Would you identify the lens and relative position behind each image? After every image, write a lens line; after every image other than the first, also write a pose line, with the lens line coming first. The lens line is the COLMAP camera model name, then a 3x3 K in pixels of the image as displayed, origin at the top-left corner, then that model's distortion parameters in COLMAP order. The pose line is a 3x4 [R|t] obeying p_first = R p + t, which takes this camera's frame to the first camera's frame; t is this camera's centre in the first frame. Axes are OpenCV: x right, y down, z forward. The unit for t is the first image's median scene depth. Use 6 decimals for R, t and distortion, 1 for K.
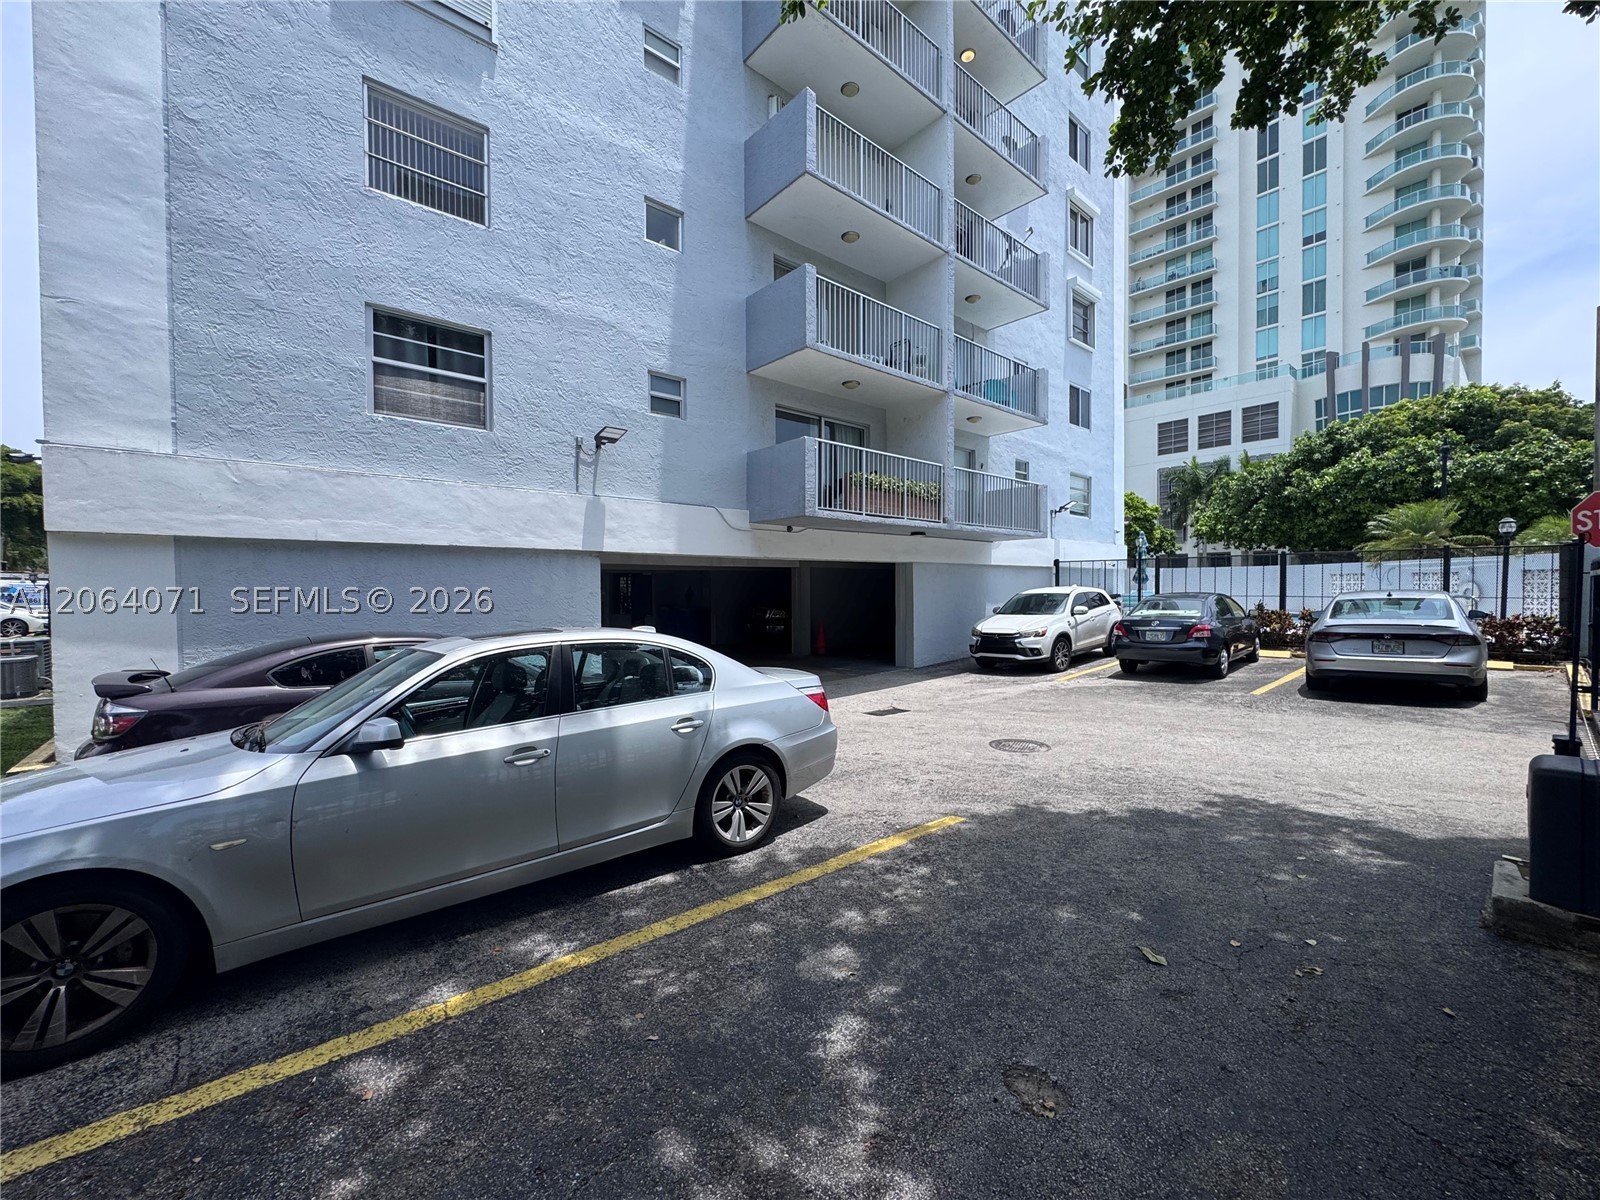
lens RADIAL K [[640.3, 0, 800.0], [0, 640.3, 600.0], [0, 0, 1]] dist [-0.002932, 0.000107]
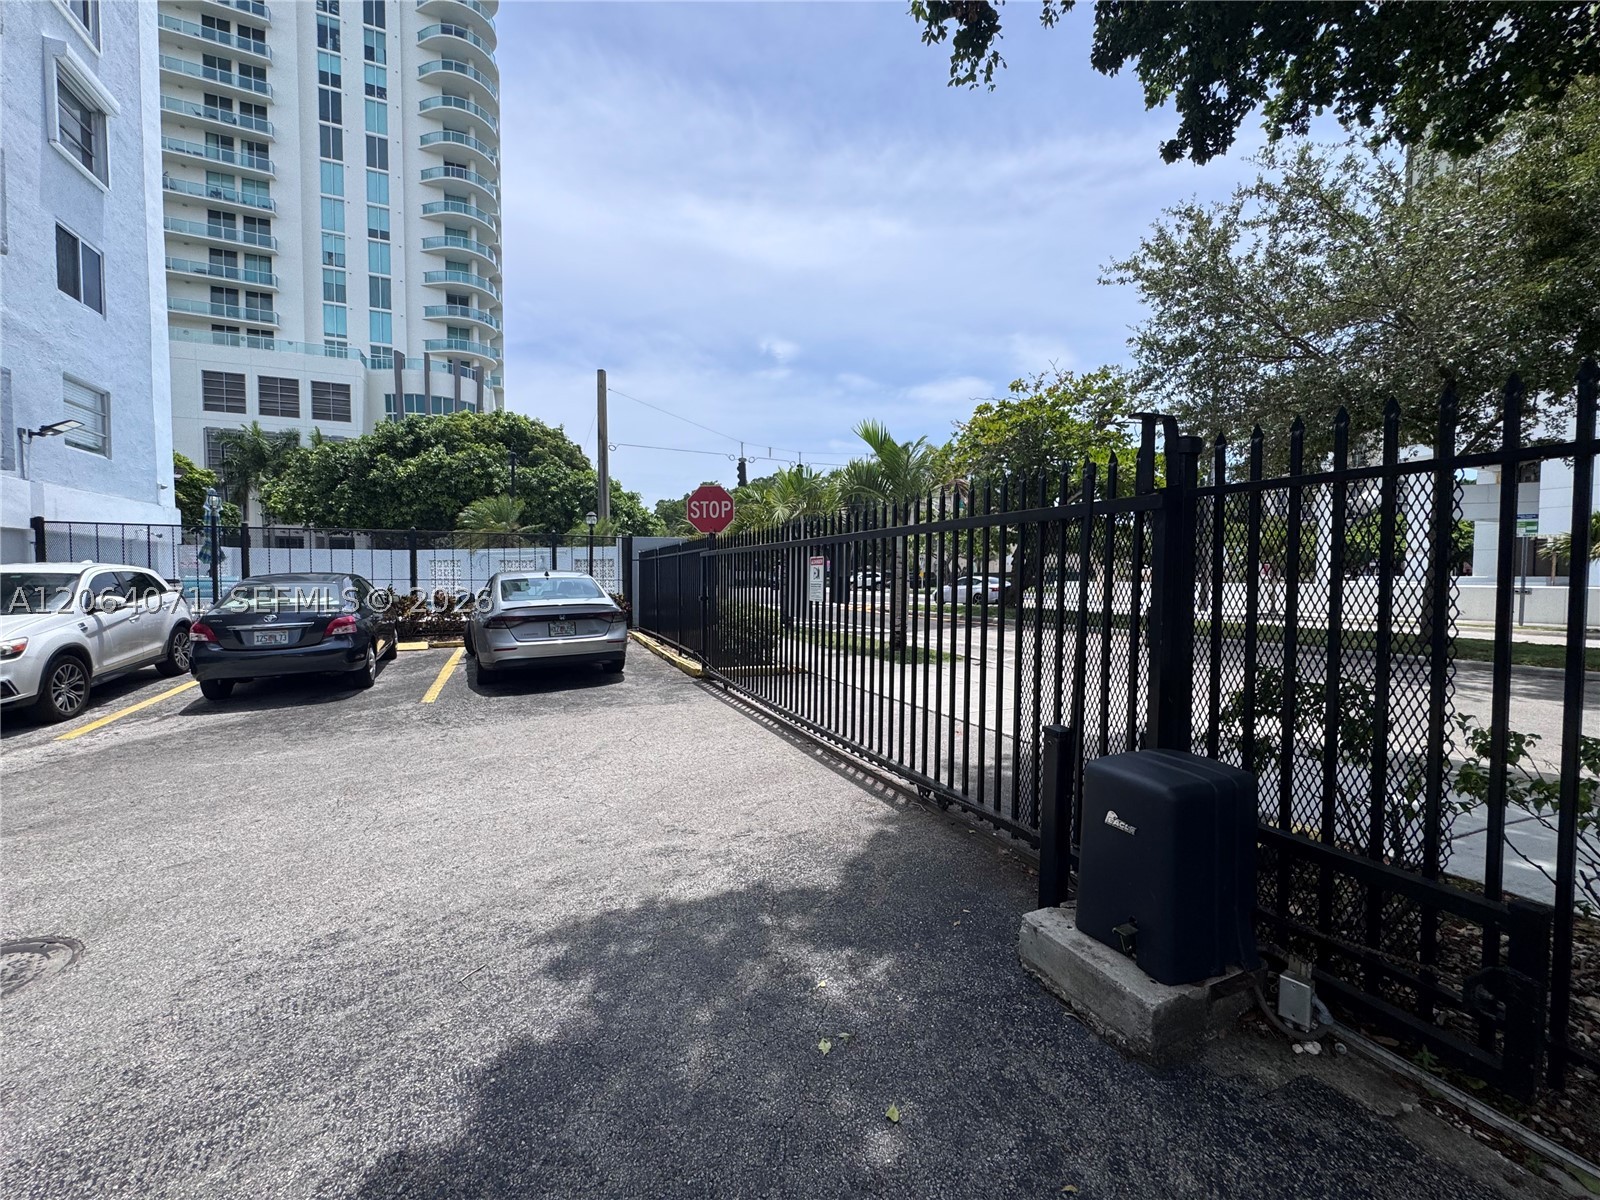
lens RADIAL K [[640.3, 0, 800.0], [0, 640.3, 600.0], [0, 0, 1]] dist [-0.002932, 0.000107]
pose [[0.301135, -0.028747, 0.953148, 0.036585], [0.014903, 0.999565, 0.025439, 0.003523], [-0.953465, 0.006544, 0.301433, 0.107103]]
